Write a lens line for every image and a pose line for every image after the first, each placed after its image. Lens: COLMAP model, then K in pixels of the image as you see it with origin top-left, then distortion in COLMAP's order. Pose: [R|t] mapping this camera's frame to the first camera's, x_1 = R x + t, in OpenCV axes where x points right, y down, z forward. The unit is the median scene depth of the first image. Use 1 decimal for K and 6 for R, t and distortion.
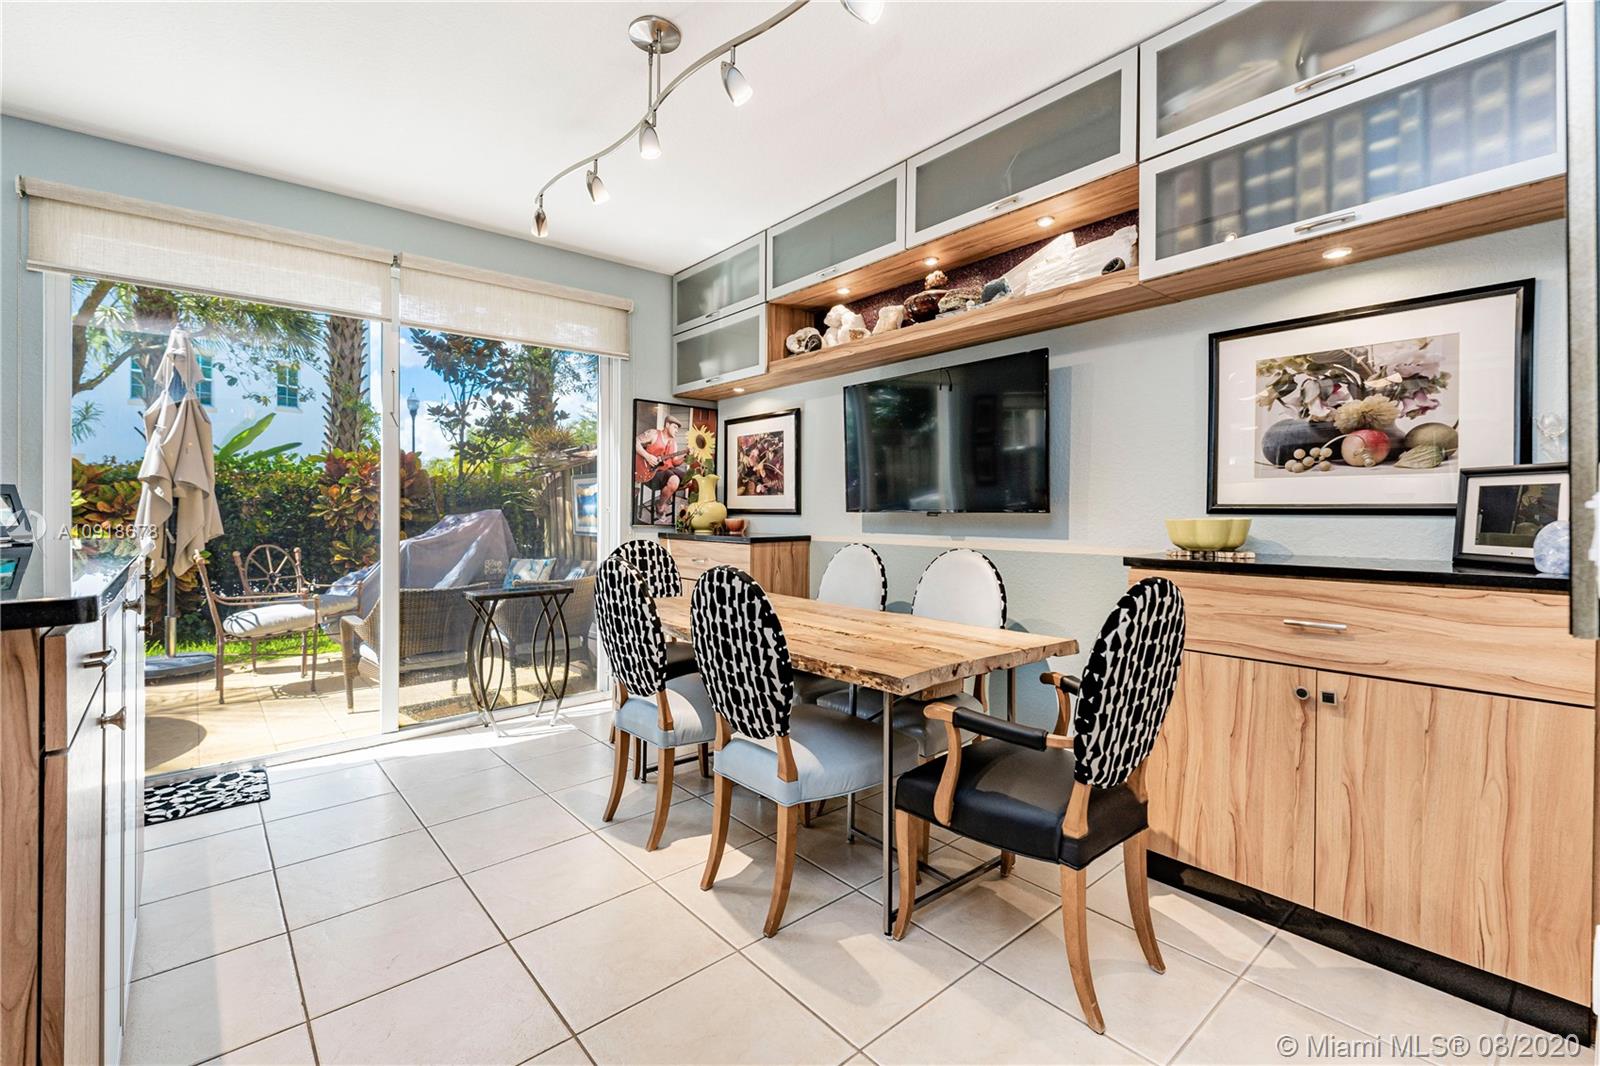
lens RADIAL K [[697.8, 0, 761.7], [0, 697.8, 522.8], [0, 0, 1]] dist [0.013042, -0.008096]
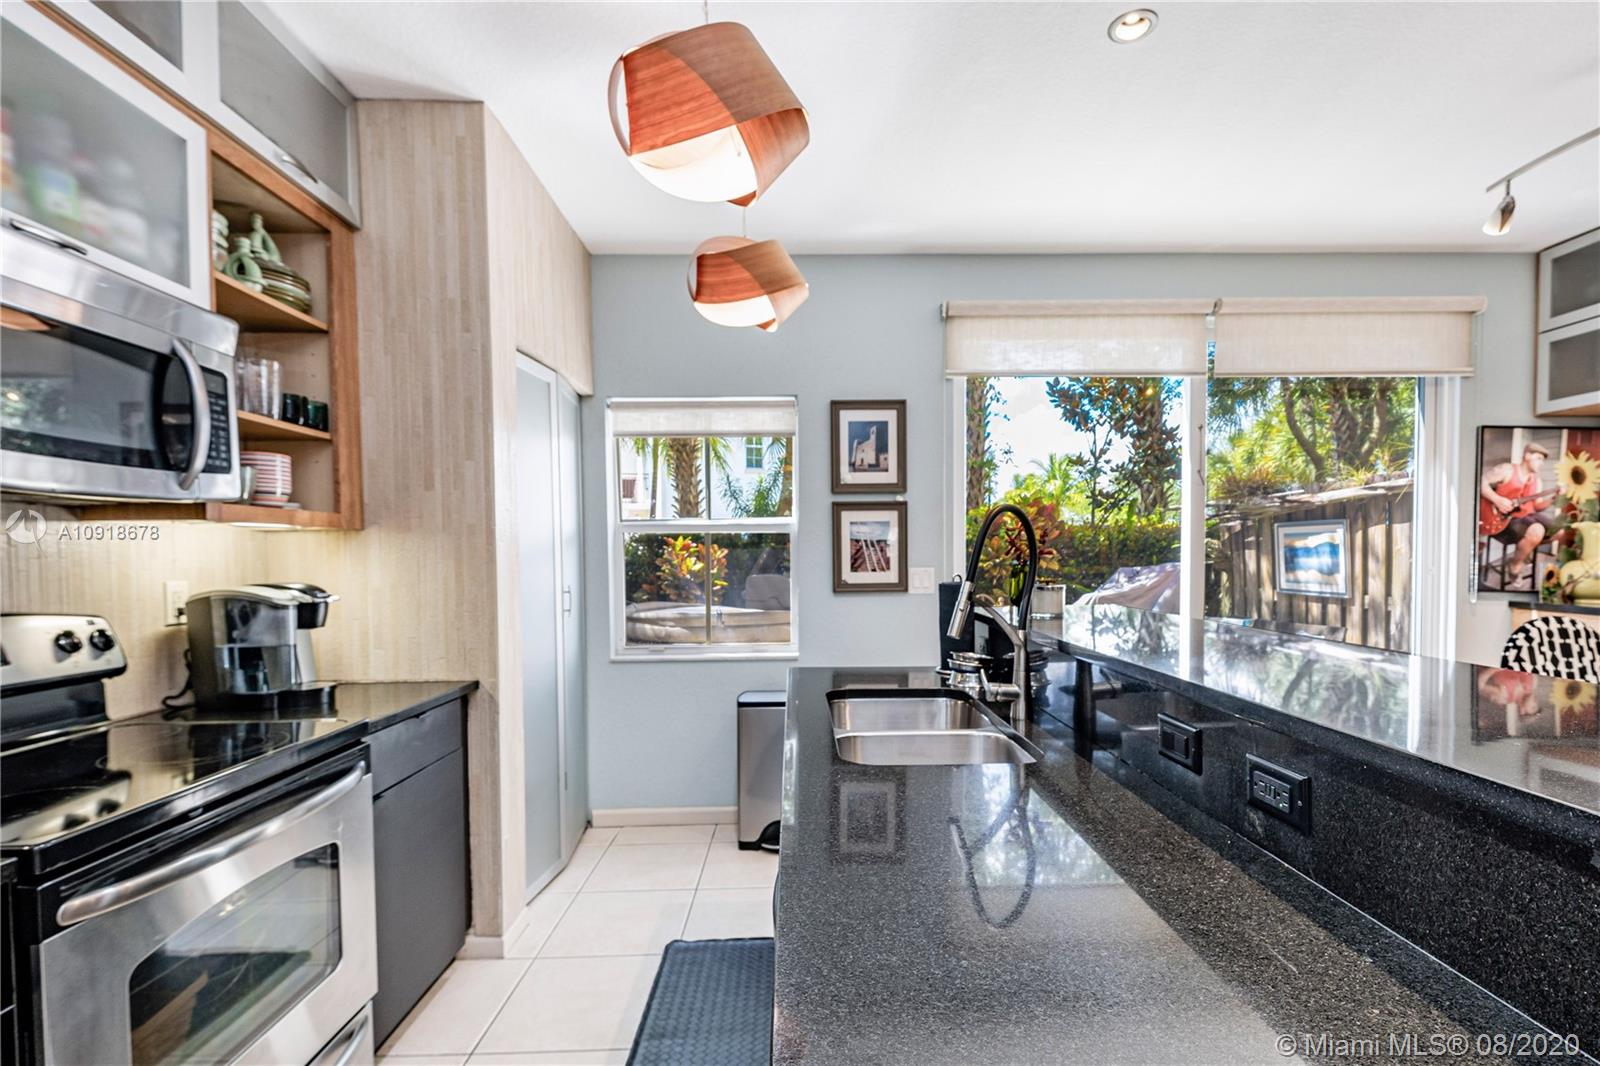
lens RADIAL K [[697.8, 0, 786.2], [0, 697.8, 595.7], [0, 0, 1]] dist [0.013042, -0.008096]
pose [[0.784588, 0.034547, -0.619054, -0.316465], [-0.006396, 0.998844, 0.047635, -0.024571], [0.619984, -0.033414, 0.783903, -0.090679]]
